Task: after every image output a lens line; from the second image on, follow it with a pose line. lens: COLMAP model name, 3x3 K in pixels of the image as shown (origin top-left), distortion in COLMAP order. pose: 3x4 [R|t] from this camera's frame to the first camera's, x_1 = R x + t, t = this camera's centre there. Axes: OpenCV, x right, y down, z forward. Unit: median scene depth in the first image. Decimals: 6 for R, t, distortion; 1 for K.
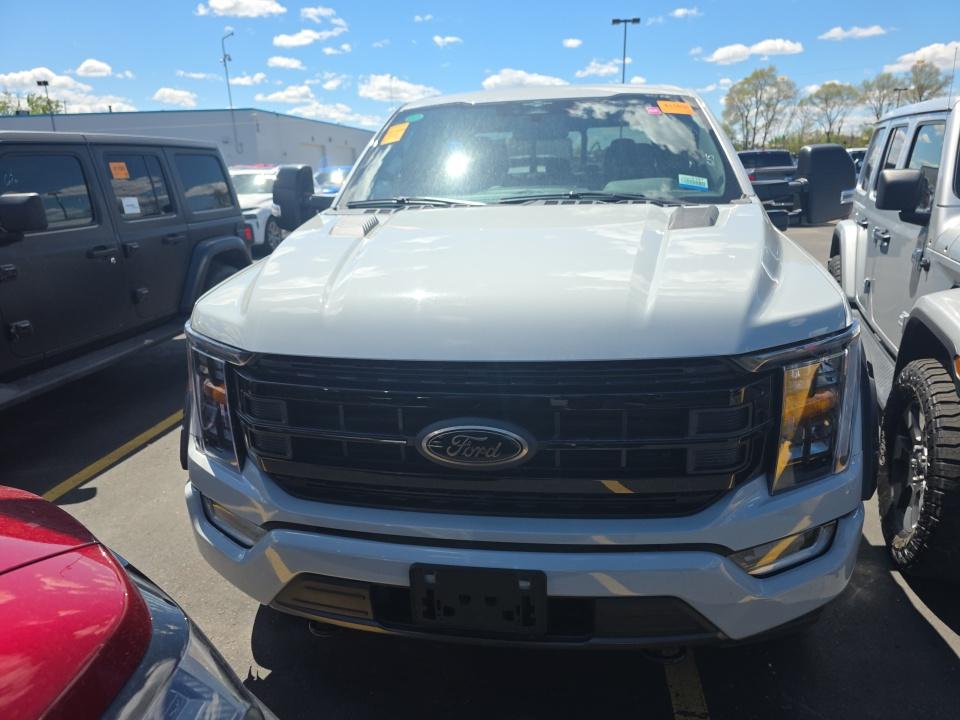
lens RADIAL K [[638.2, 0, 477.0], [0, 638.2, 361.3], [0, 0, 1]] dist [0.055367, -0.044966]
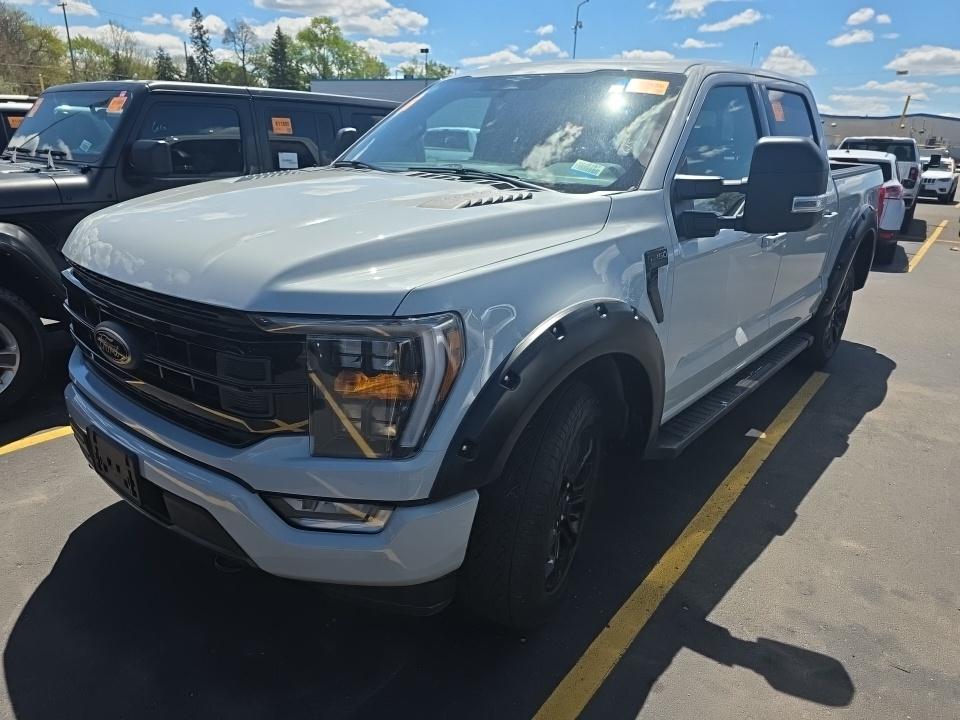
lens RADIAL K [[652.0, 0, 480.0], [0, 652.0, 360.0], [0, 0, 1]] dist [0.115873, -0.096637]
pose [[0.870950, 0.212842, -0.442883, 0.424620], [-0.200132, 0.976826, 0.075878, -0.031440], [0.448770, 0.022549, 0.893363, 0.051047]]
